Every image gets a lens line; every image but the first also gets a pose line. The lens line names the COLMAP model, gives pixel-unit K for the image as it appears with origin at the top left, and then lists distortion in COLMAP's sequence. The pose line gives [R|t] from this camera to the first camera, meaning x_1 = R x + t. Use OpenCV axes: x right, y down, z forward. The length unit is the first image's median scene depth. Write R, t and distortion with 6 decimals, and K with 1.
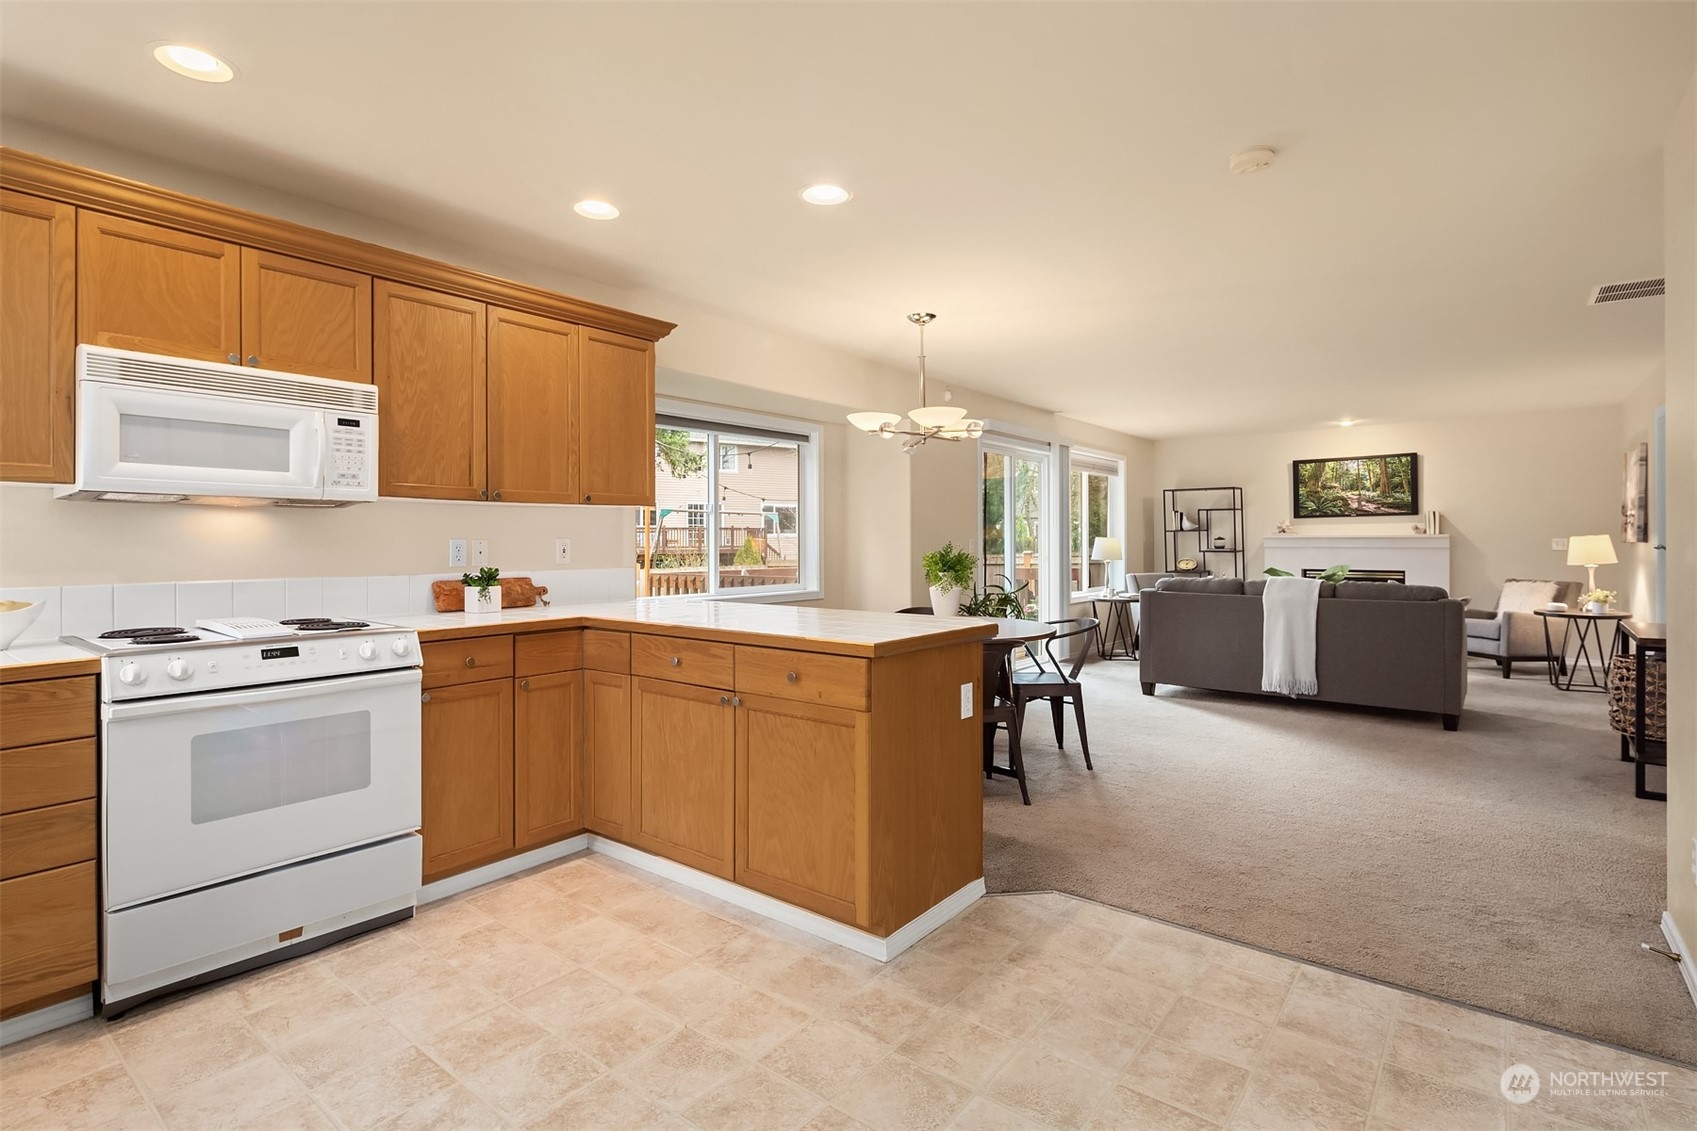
lens RADIAL K [[833.9, 0, 840.7], [0, 833.9, 541.4], [0, 0, 1]] dist [0.005269, -0.005200]
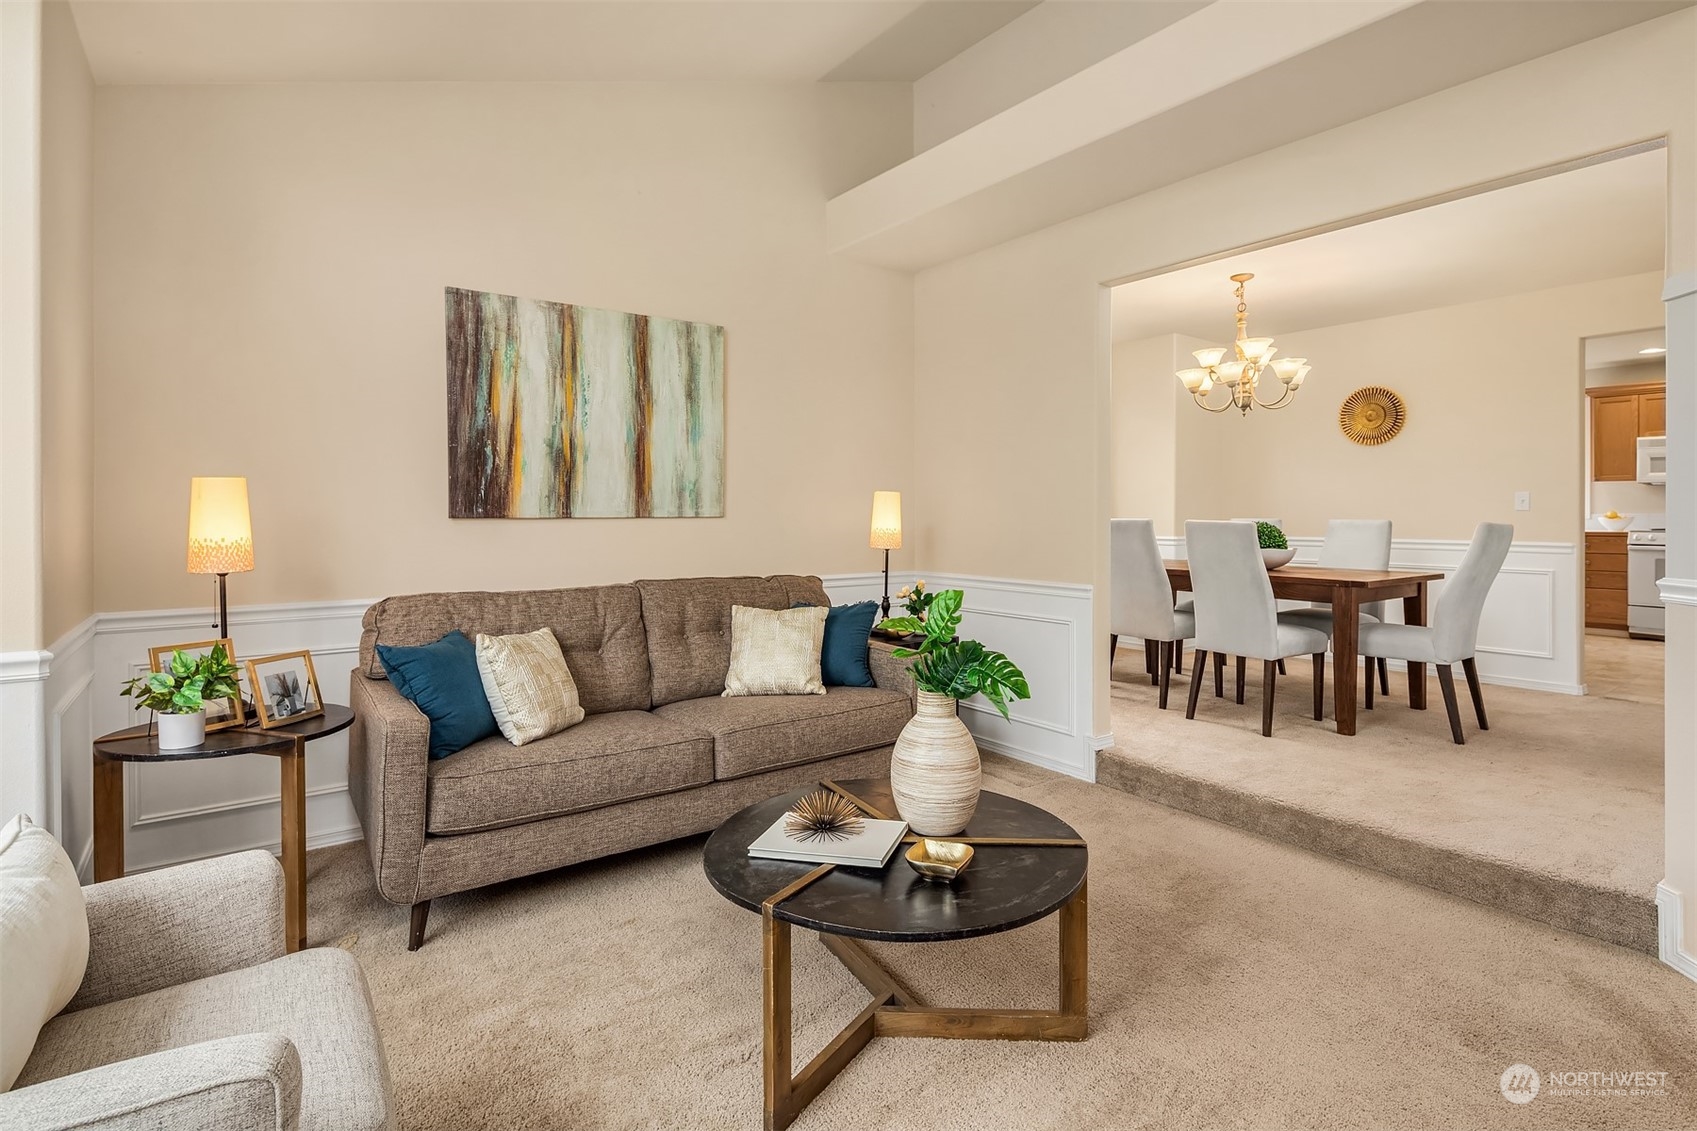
lens RADIAL K [[833.9, 0, 847.4], [0, 833.9, 519.1], [0, 0, 1]] dist [0.005269, -0.005200]
pose [[-0.268166, 0.005455, -0.963357, 1.218201], [0.000715, 0.999985, 0.005464, 0.024002], [0.963372, 0.000776, -0.268166, -0.439315]]
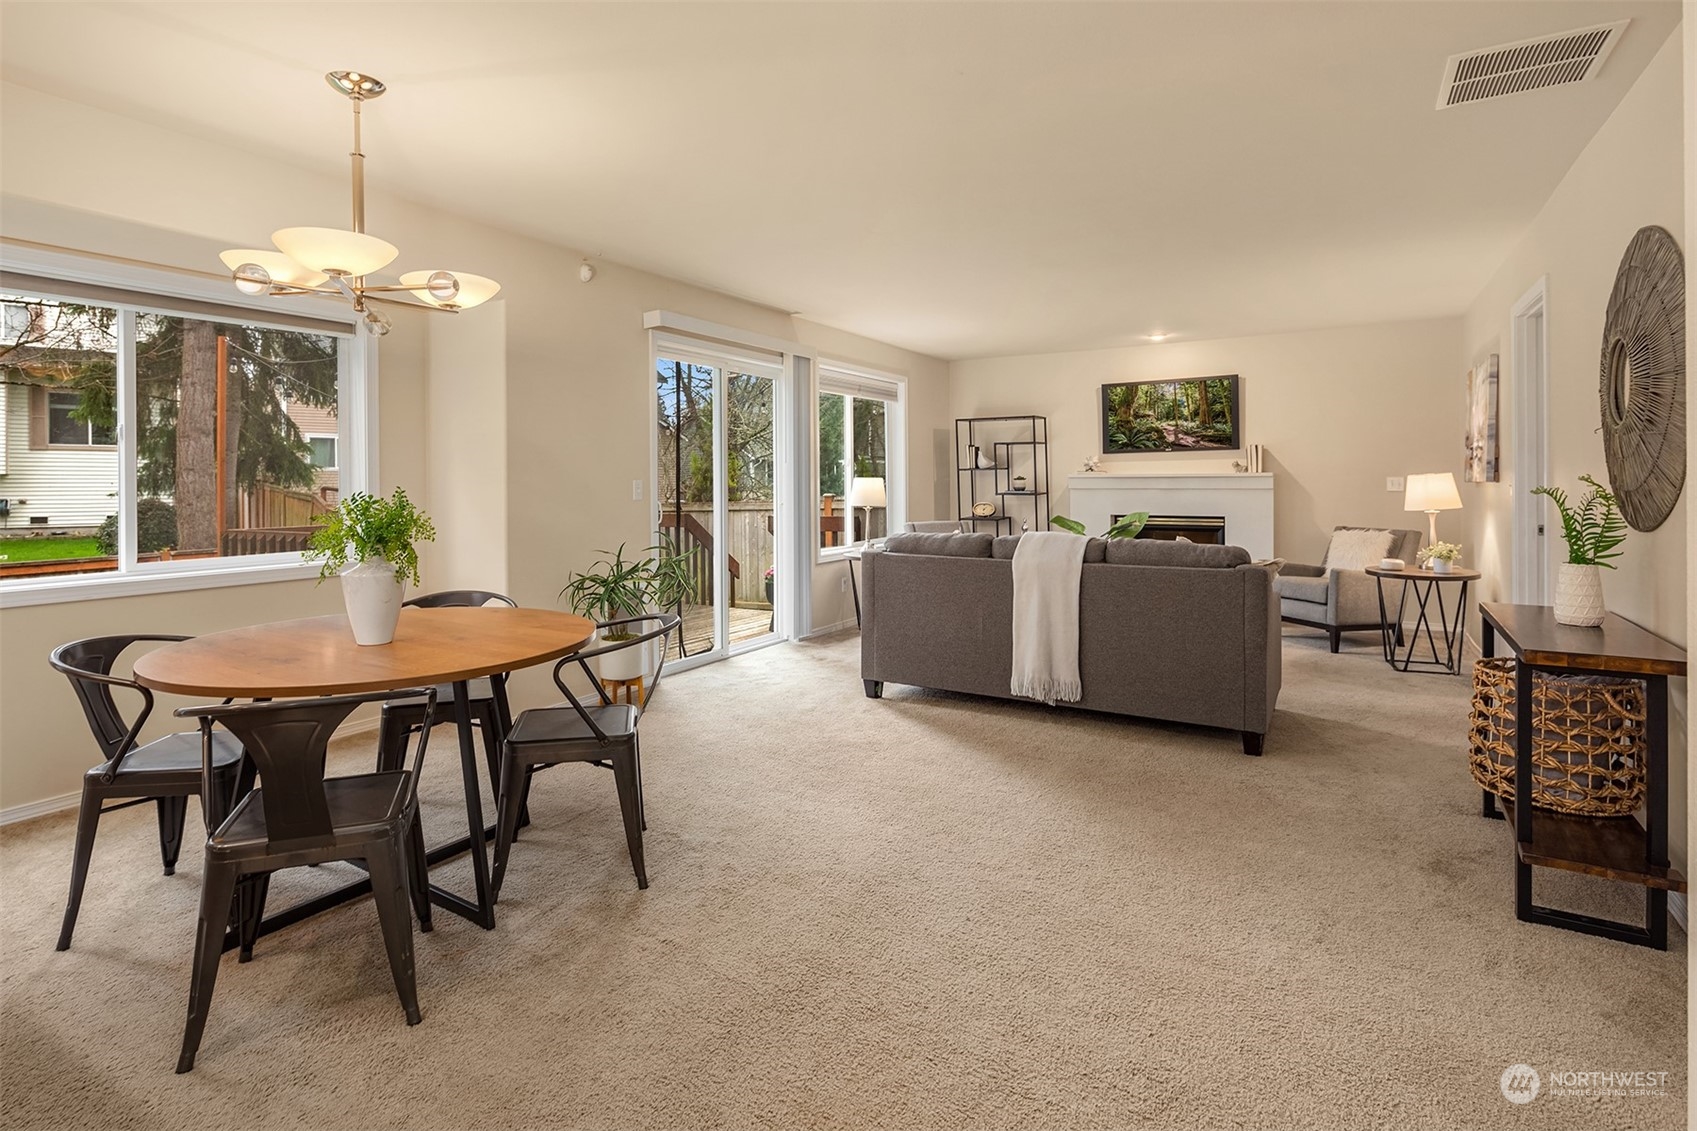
lens RADIAL K [[833.9, 0, 837.4], [0, 833.9, 485.1], [0, 0, 1]] dist [0.005269, -0.005200]
pose [[0.992408, -0.004456, 0.122911, 0.282633], [0.003907, 0.999981, 0.004709, -0.002001], [-0.122929, -0.004193, 0.992407, 0.330634]]
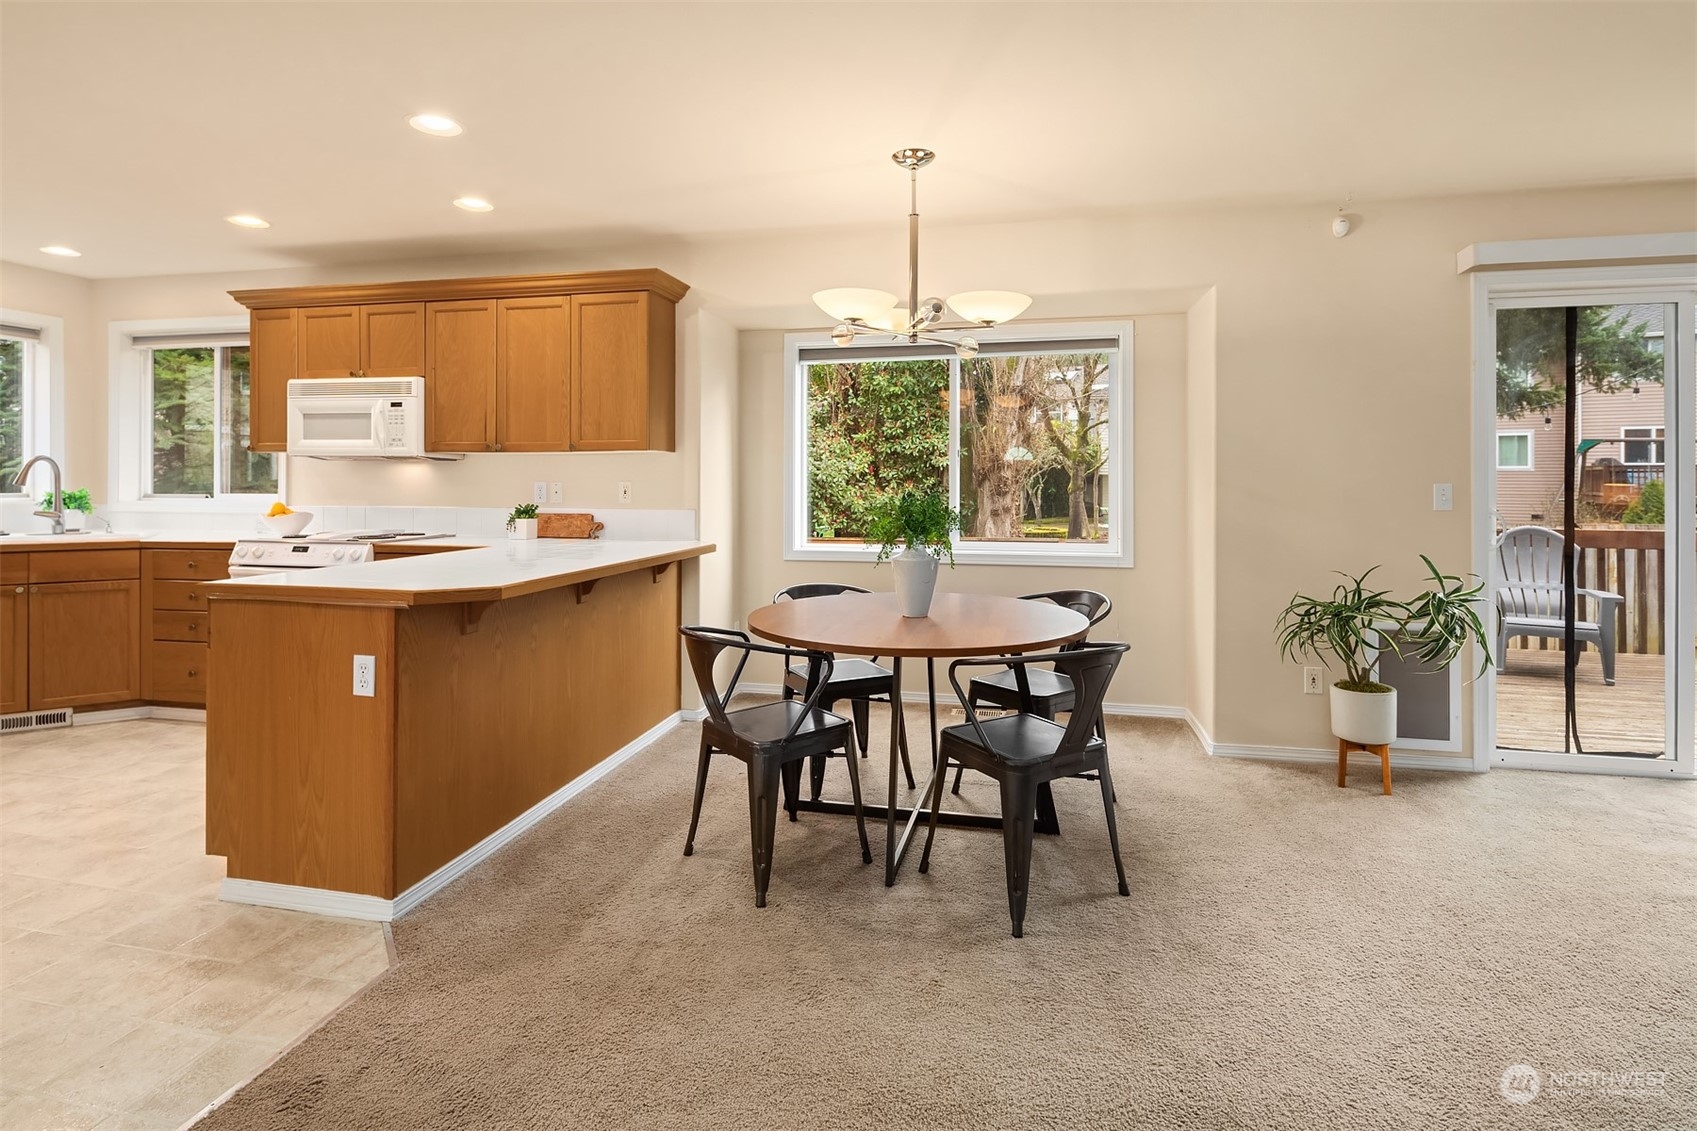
lens RADIAL K [[833.9, 0, 851.4], [0, 833.9, 482.4], [0, 0, 1]] dist [0.005269, -0.005200]
pose [[0.433677, 0.004167, -0.901059, 0.552790], [-0.005244, 0.999984, 0.002100, -0.004162], [0.901053, 0.003815, 0.433692, 0.531130]]
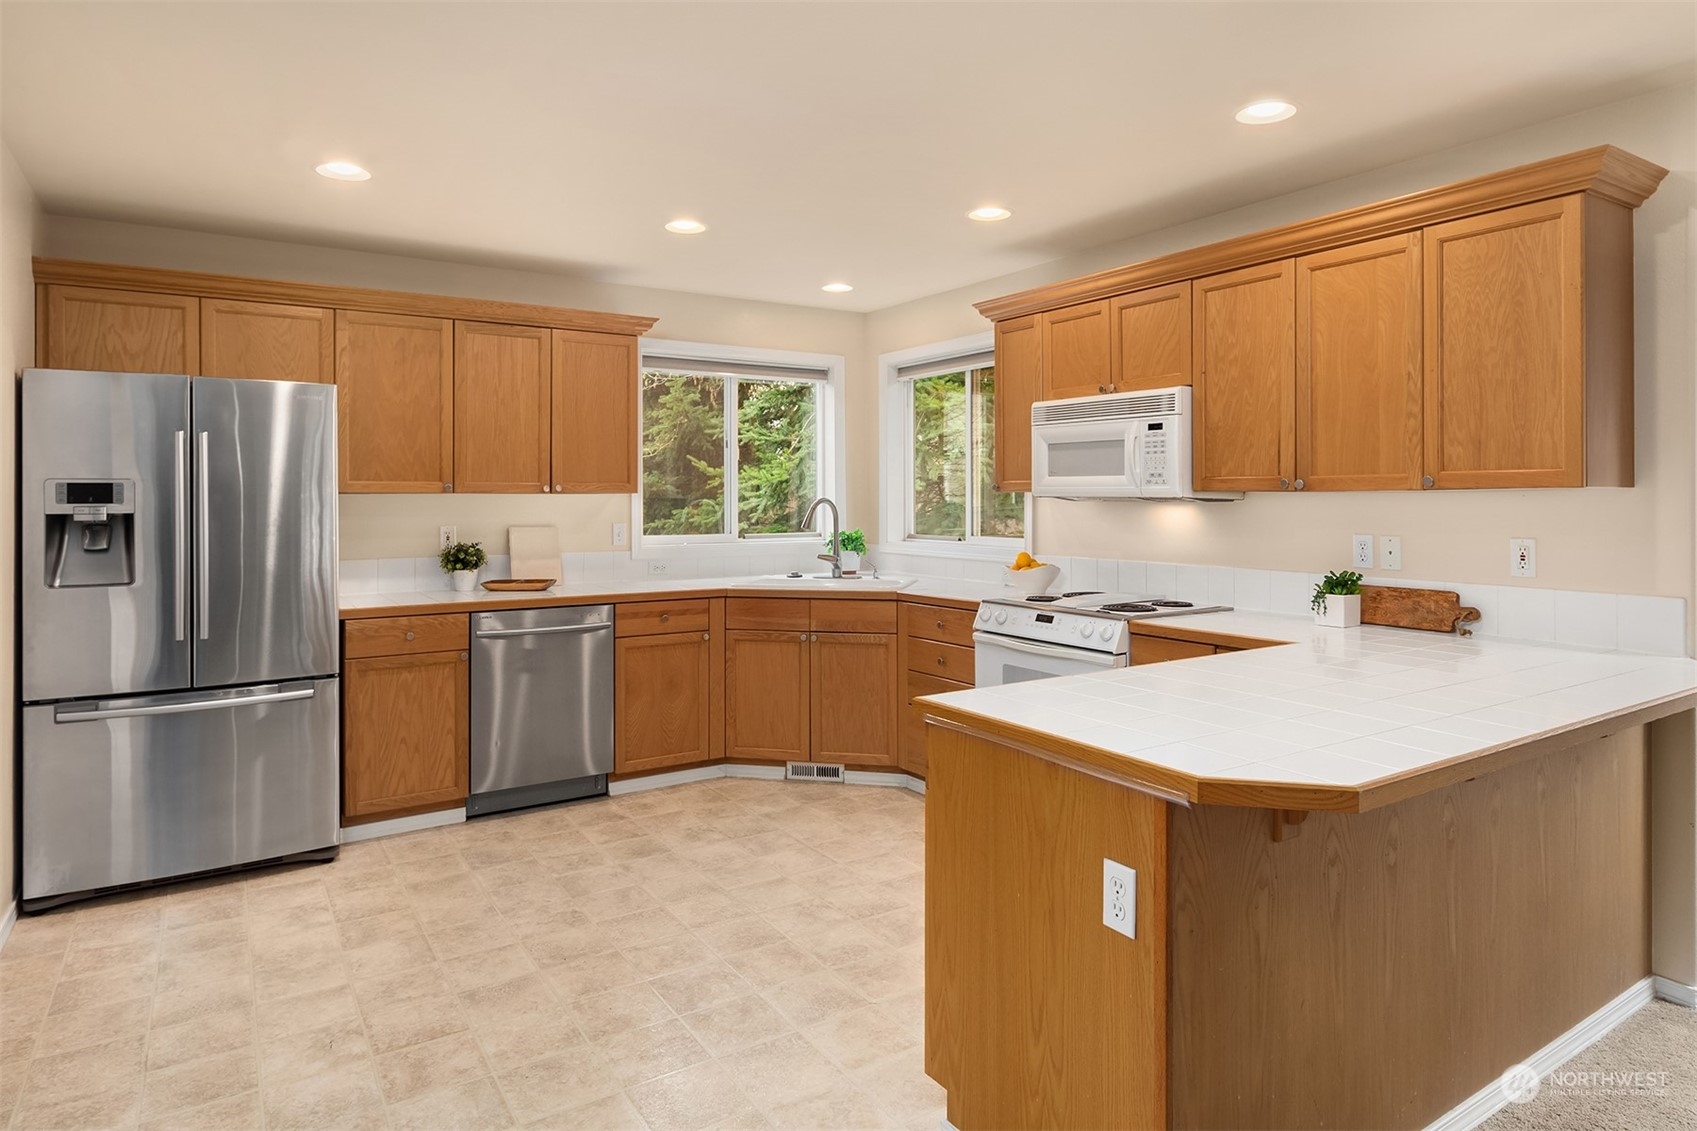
lens RADIAL K [[999.0, 0, 868.0], [0, 999.0, 495.9], [0, 0, 1]] dist [0.002882, 0.001660]
pose [[-0.316875, 0.001226, -0.948467, 0.380684], [0.001554, 0.999998, 0.000774, -0.025743], [0.948466, -0.001229, -0.316876, 0.516781]]
